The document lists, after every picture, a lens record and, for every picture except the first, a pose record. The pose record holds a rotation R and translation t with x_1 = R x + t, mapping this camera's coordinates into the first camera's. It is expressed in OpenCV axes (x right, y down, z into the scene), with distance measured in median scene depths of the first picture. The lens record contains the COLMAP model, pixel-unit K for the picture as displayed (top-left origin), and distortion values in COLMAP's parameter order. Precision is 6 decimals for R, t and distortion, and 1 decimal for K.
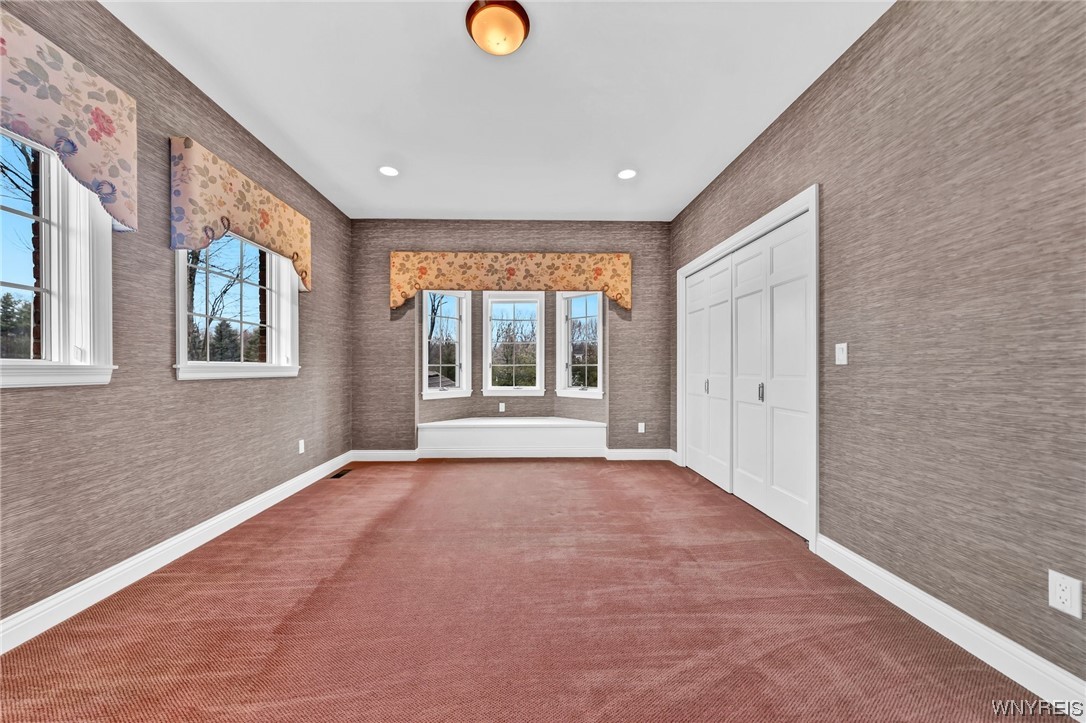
lens RADIAL K [[384.9, 0, 534.9], [0, 384.9, 366.4], [0, 0, 1]] dist [0.002325, 0.000038]
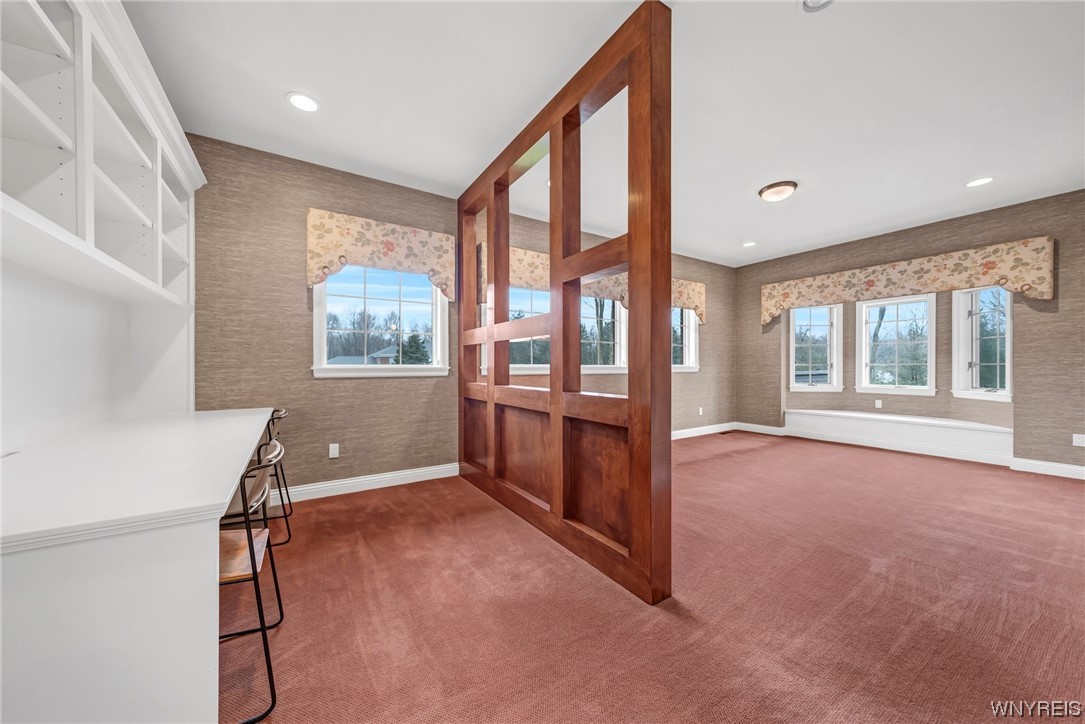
lens RADIAL K [[384.6, 0, 536.0], [0, 384.6, 365.3], [0, 0, 1]] dist [0.002325, 0.000038]
pose [[0.523774, -0.002549, -0.851853, 0.390067], [0.006478, 0.999979, 0.000991, -0.010148], [0.851832, -0.006037, 0.523780, -0.445153]]
